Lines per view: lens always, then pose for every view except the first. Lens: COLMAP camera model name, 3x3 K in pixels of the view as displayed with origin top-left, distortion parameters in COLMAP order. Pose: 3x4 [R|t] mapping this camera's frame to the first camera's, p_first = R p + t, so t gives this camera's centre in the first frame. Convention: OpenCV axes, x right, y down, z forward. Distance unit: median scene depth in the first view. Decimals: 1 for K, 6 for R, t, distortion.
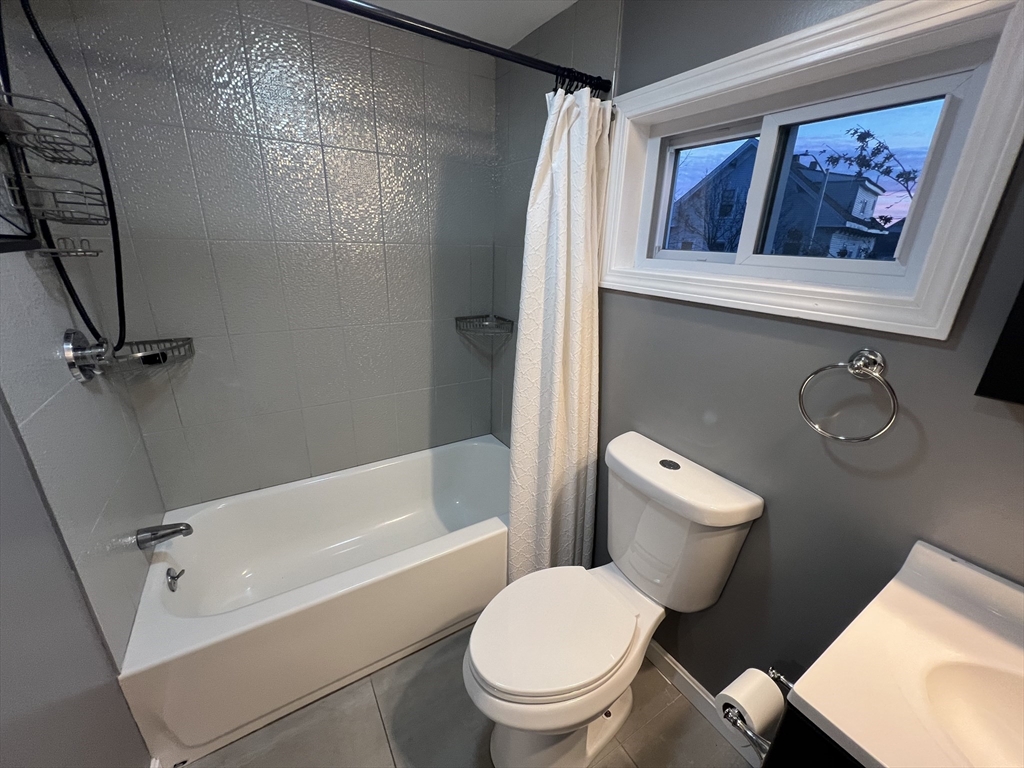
lens RADIAL K [[408.5, 0, 510.3], [0, 408.5, 384.1], [0, 0, 1]] dist [-0.003722, 0.000048]
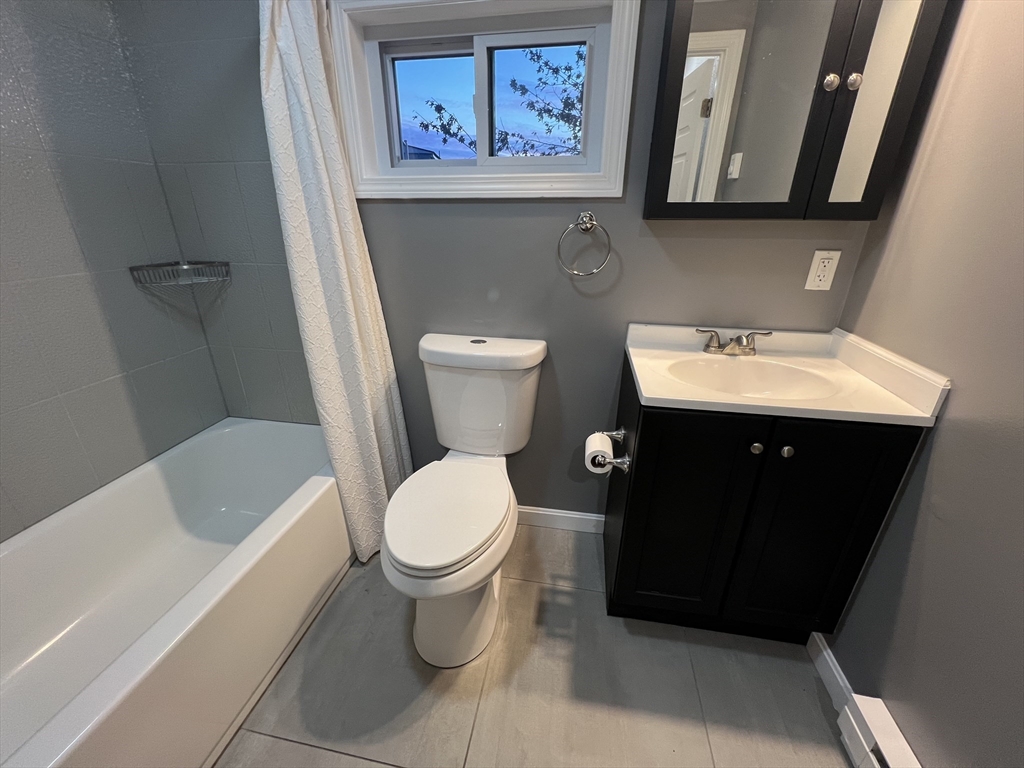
lens RADIAL K [[408.5, 0, 511.1], [0, 408.5, 383.5], [0, 0, 1]] dist [-0.003722, 0.000048]
pose [[0.668802, -0.307151, 0.677025, -0.334865], [0.261756, 0.949638, 0.172253, 0.114390], [-0.695836, 0.062012, 0.715518, 0.077173]]
